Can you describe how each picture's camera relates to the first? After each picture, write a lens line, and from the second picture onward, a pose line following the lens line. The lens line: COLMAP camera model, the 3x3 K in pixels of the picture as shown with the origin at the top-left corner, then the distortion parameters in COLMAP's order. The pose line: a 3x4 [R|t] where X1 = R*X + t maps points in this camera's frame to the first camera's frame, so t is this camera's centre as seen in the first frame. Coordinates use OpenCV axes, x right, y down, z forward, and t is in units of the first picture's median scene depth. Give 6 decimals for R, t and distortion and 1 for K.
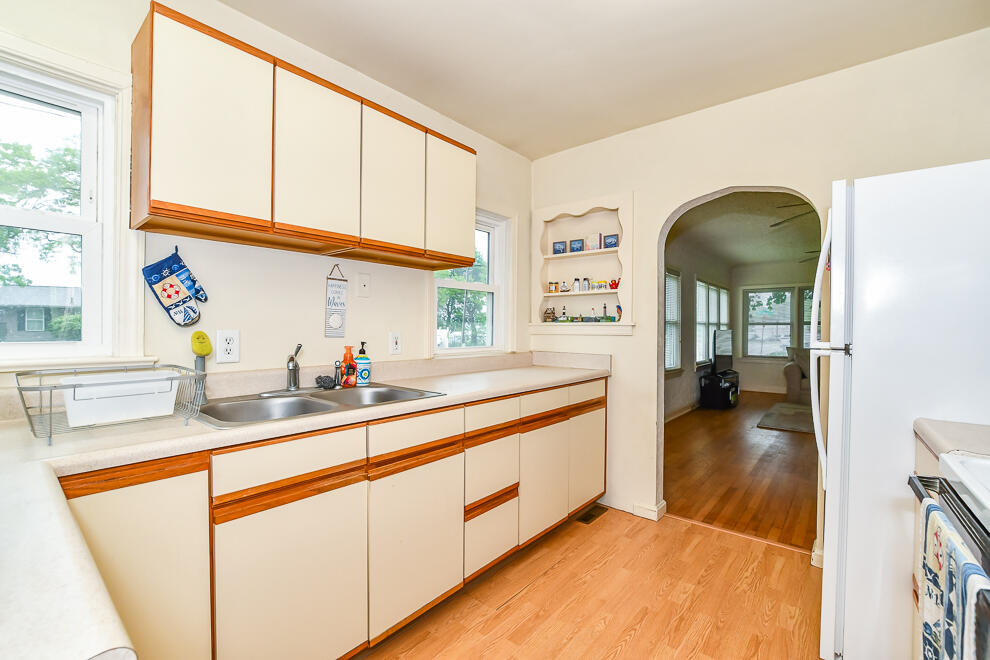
lens RADIAL K [[435.2, 0, 490.9], [0, 435.2, 329.1], [0, 0, 1]] dist [-0.015272, 0.000176]
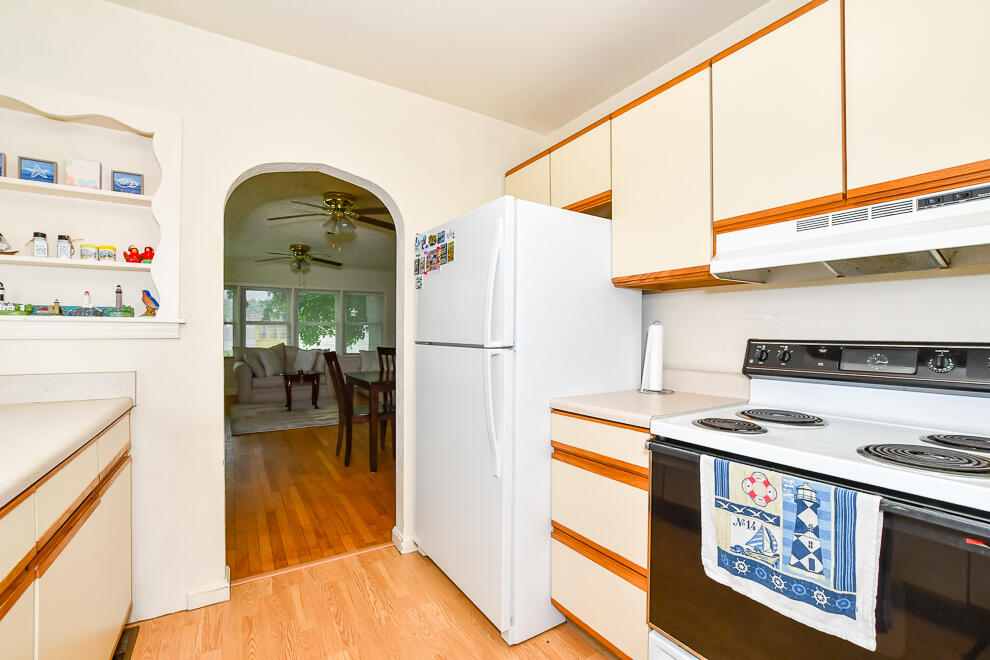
lens RADIAL K [[435.2, 0, 495.1], [0, 435.2, 331.2], [0, 0, 1]] dist [-0.015272, 0.000176]
pose [[0.310186, -0.003617, 0.950669, -0.186733], [-0.002845, 0.999985, 0.004733, -0.000557], [-0.950672, -0.004173, 0.310171, 0.464221]]
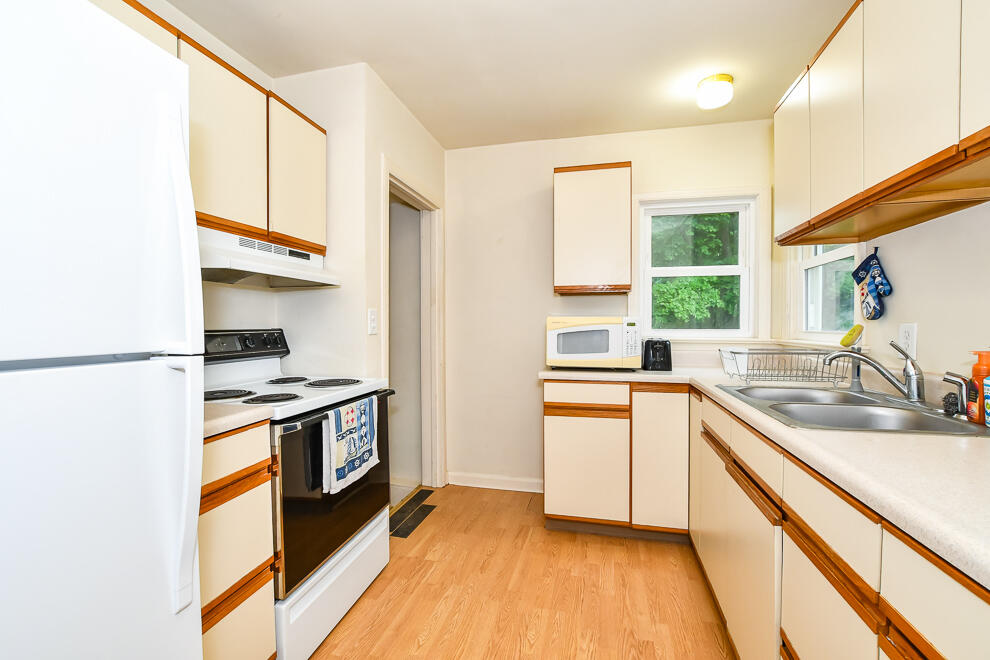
lens RADIAL K [[435.2, 0, 498.4], [0, 435.2, 330.6], [0, 0, 1]] dist [-0.015272, 0.000176]
pose [[-0.893287, 0.003754, -0.449470, 0.466767], [-0.000831, 0.999950, 0.010004, 0.007302], [0.449485, 0.009310, -0.893239, 1.170148]]
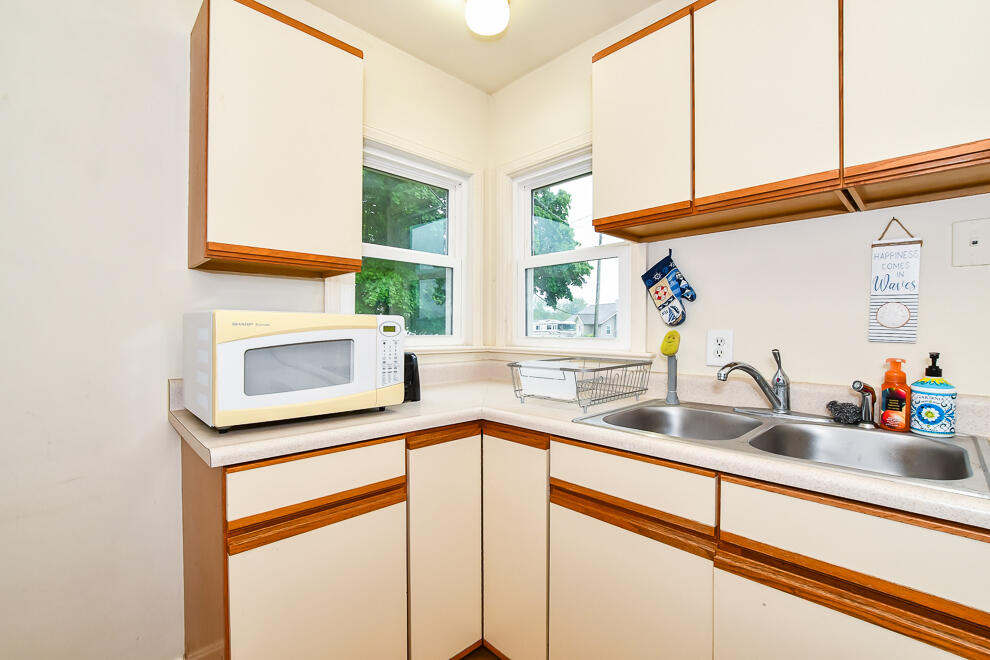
lens RADIAL K [[435.2, 0, 499.6], [0, 435.2, 329.6], [0, 0, 1]] dist [-0.015272, 0.000176]
pose [[-0.088148, -0.000889, -0.996107, 0.266378], [-0.002706, 0.999996, -0.000653, 0.003117], [0.996104, 0.002637, -0.088150, 0.516707]]
